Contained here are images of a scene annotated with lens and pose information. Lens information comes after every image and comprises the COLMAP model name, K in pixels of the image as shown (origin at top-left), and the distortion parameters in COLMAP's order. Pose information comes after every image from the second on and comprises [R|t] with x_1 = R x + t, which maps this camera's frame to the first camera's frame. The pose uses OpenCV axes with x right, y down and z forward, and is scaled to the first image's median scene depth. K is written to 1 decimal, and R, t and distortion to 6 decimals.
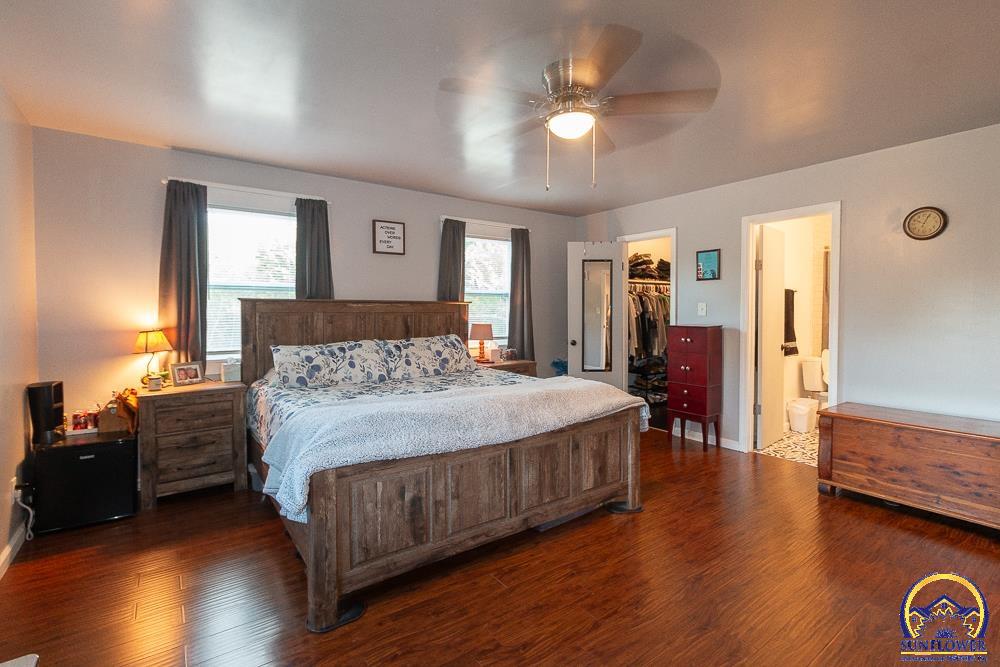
lens RADIAL K [[475.4, 0, 501.0], [0, 475.4, 325.4], [0, 0, 1]] dist [0.010088, -0.000055]
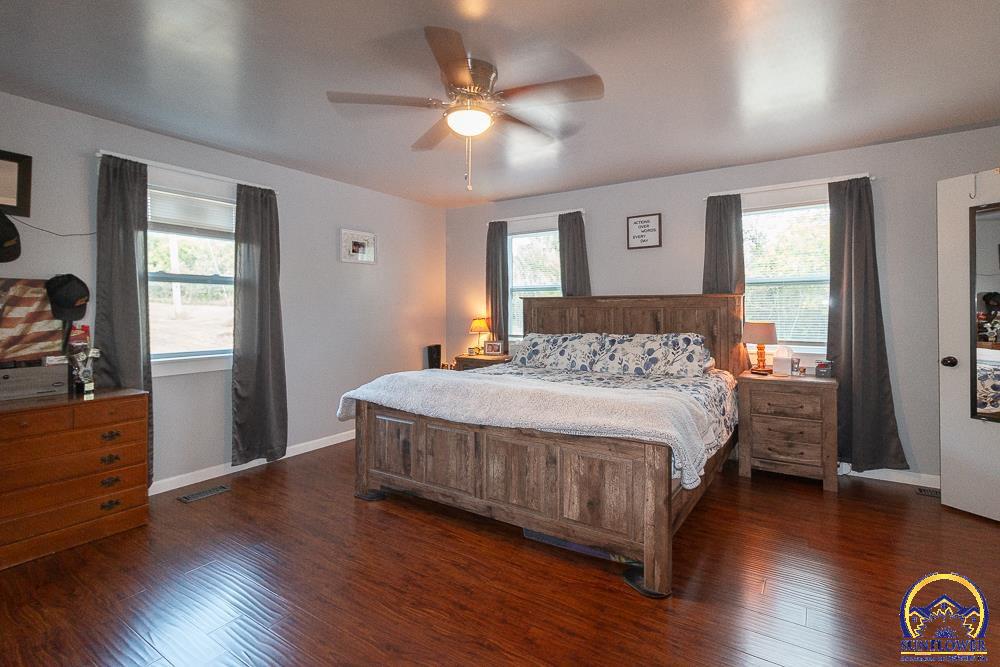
lens RADIAL K [[473.2, 0, 499.7], [0, 473.2, 320.9], [0, 0, 1]] dist [-0.020351, -0.000063]
pose [[0.338787, 0.020627, -0.940637, 0.686896], [-0.028365, 0.999529, 0.011702, -0.002962], [0.940435, 0.022716, 0.339213, 0.458856]]
